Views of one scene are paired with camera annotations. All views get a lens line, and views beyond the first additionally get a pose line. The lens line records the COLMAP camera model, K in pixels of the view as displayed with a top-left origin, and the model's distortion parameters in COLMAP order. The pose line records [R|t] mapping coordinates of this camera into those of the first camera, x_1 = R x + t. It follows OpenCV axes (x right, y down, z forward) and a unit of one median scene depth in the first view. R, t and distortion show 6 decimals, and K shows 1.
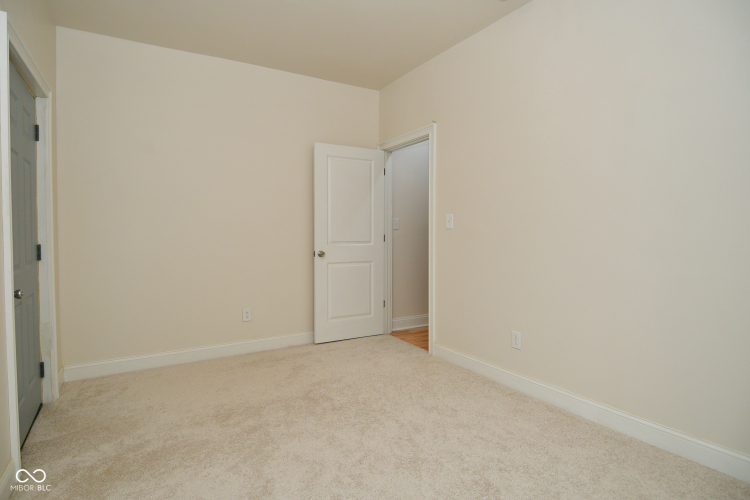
lens RADIAL K [[395.4, 0, 368.9], [0, 395.4, 249.3], [0, 0, 1]] dist [0.009910, -0.022398]
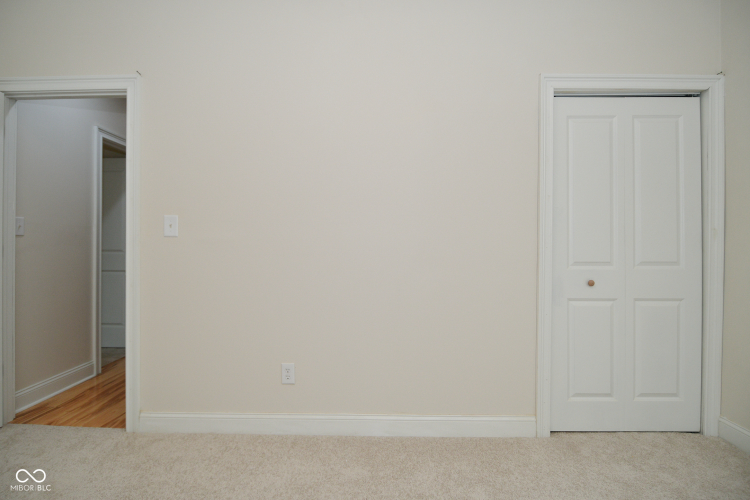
lens RADIAL K [[395.4, 0, 374.0], [0, 395.4, 245.6], [0, 0, 1]] dist [0.009910, -0.022398]
pose [[0.524921, 0.000133, 0.851151, -0.174066], [0.031592, 0.999308, -0.019640, -0.009966], [-0.850565, 0.037200, 0.524553, 0.311023]]
